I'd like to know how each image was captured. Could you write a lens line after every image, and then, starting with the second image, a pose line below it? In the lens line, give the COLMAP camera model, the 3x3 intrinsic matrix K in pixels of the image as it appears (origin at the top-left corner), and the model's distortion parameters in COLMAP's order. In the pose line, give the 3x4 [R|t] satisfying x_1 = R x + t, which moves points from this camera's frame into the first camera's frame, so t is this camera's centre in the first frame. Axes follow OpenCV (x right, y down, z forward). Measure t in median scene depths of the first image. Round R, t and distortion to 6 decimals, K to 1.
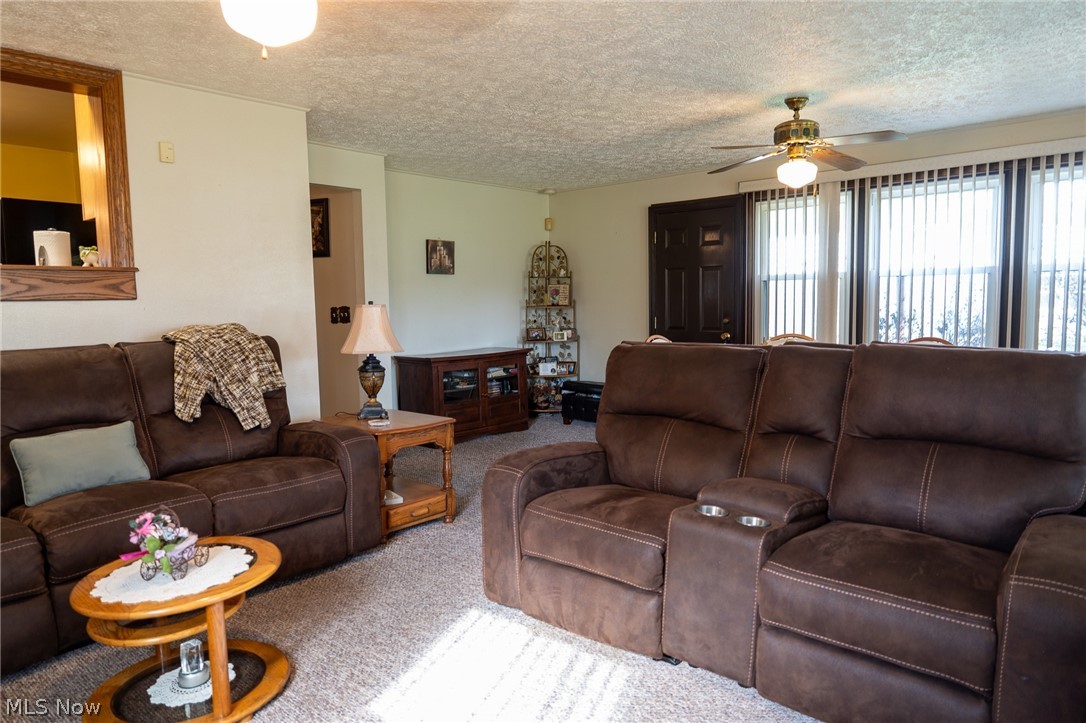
lens RADIAL K [[724.7, 0, 543.0], [0, 724.7, 361.5], [0, 0, 1]] dist [-0.000128, -0.001620]
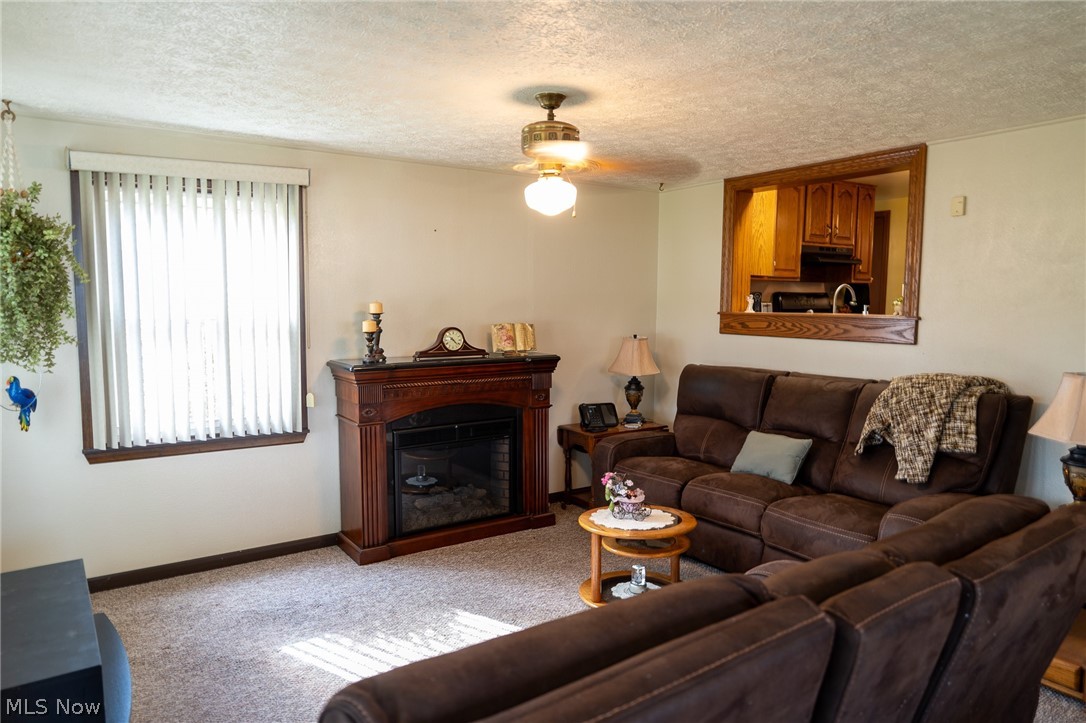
lens RADIAL K [[724.7, 0, 543.0], [0, 724.7, 361.5], [0, 0, 1]] dist [-0.000128, -0.001620]
pose [[-0.240780, 0.098955, -0.965522, 0.688572], [-0.087927, 0.988475, 0.123235, -0.152894], [0.966589, 0.114568, -0.229304, 0.725496]]
